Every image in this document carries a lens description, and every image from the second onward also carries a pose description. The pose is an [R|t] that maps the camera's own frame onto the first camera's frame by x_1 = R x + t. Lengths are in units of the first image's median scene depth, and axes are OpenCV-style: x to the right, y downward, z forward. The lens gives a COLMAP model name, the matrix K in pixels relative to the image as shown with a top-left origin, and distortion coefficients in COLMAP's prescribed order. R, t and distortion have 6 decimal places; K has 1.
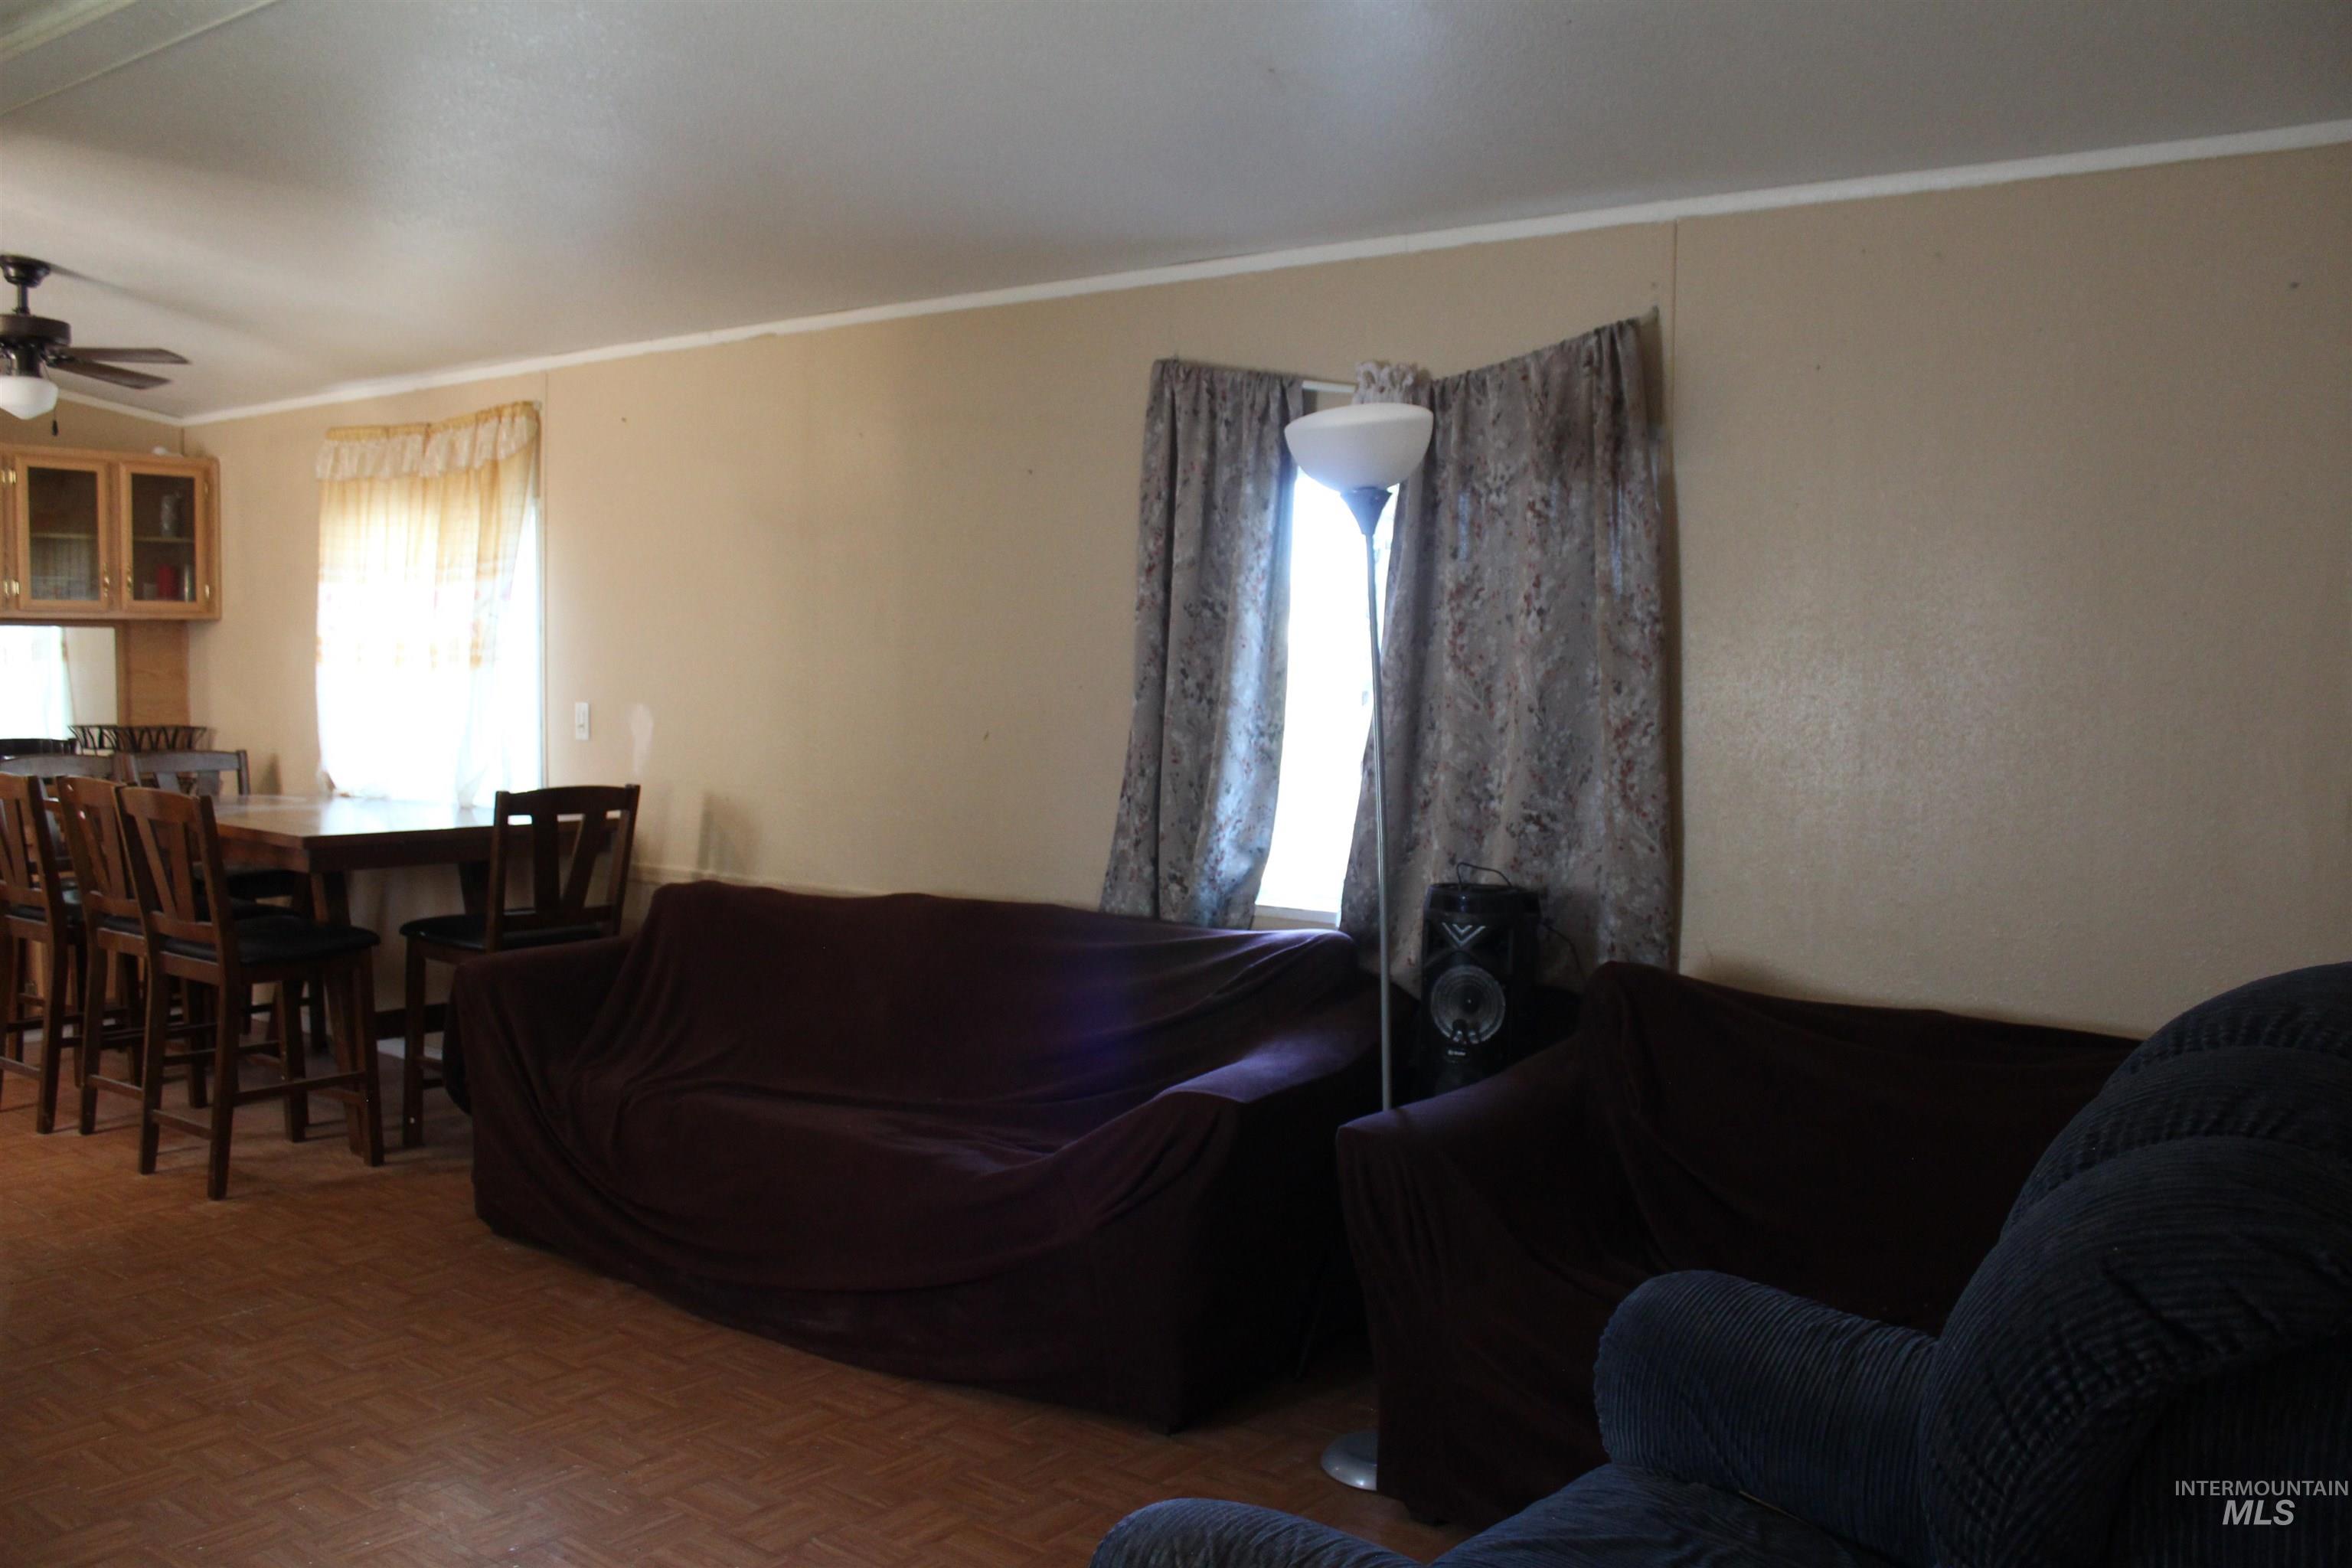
lens RADIAL K [[1994.4, 0, 1214.1], [0, 1994.4, 772.8], [0, 0, 1]] dist [-0.147778, 0.130859]
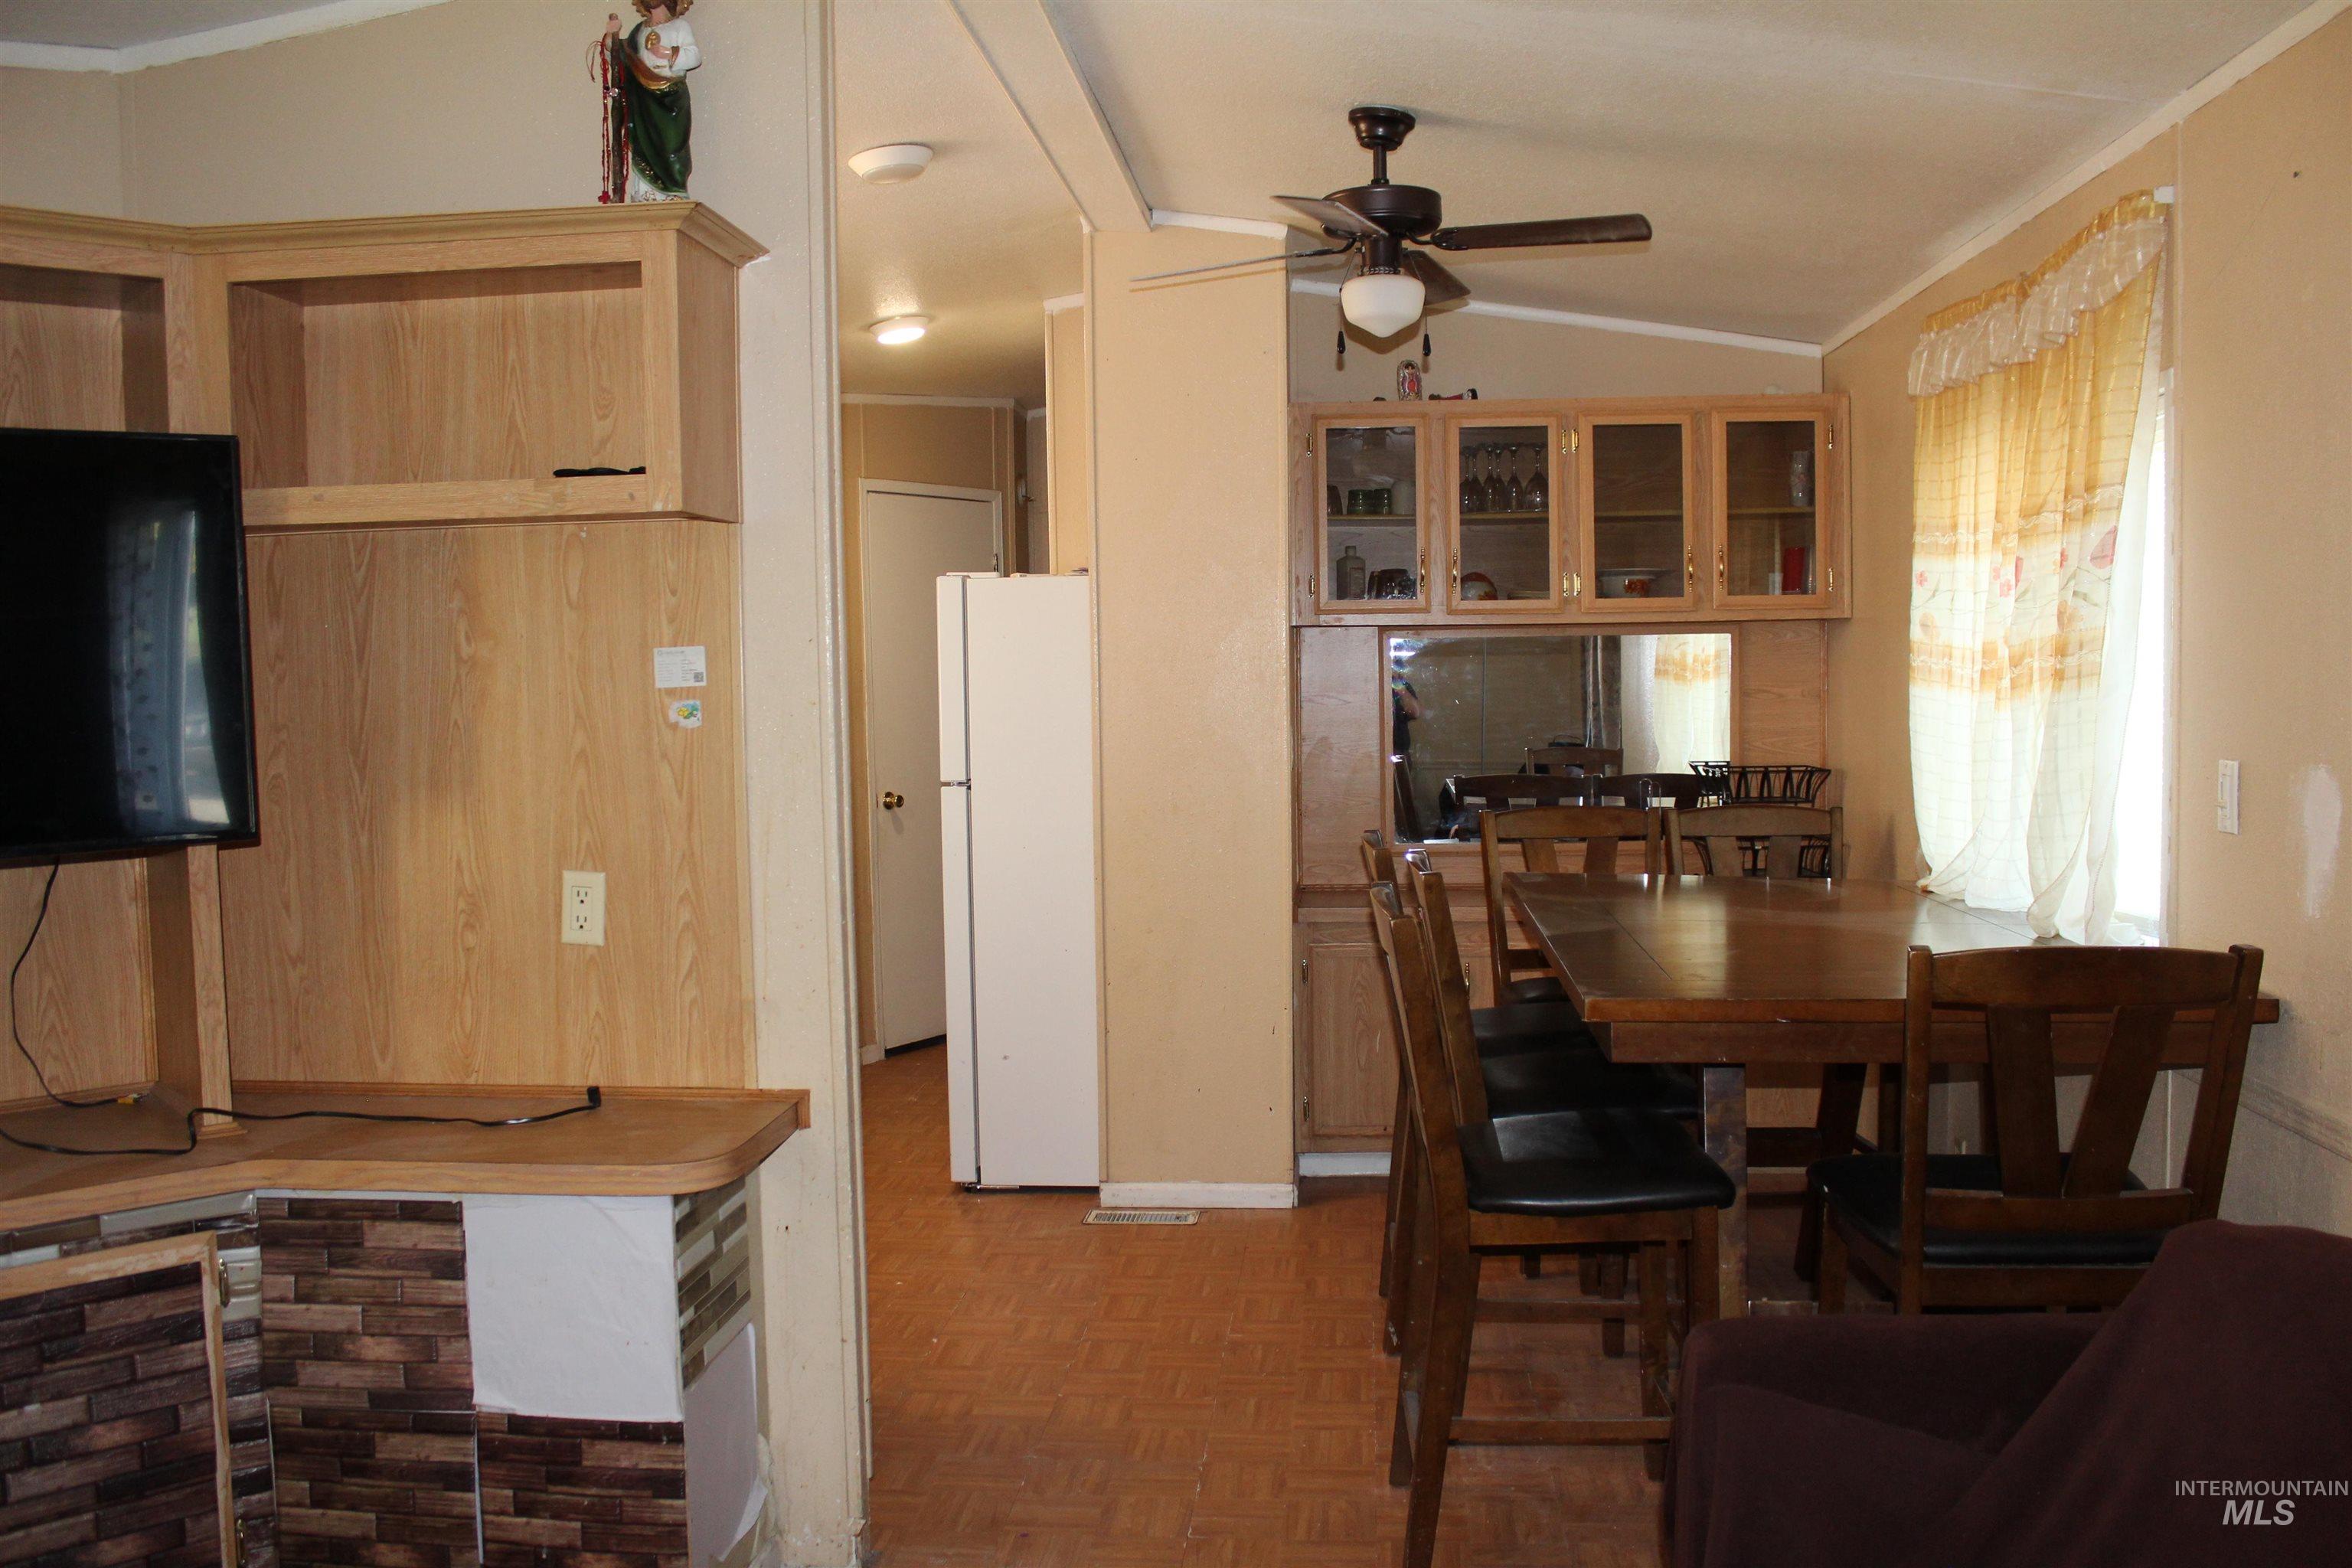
lens RADIAL K [[1994.4, 0, 1164.3], [0, 1994.4, 804.9], [0, 0, 1]] dist [-0.147778, 0.130859]
pose [[0.531730, 0.039004, -0.846015, -0.060487], [-0.027932, 0.999203, 0.028511, -0.040658], [0.846453, 0.008470, 0.532396, 0.671594]]
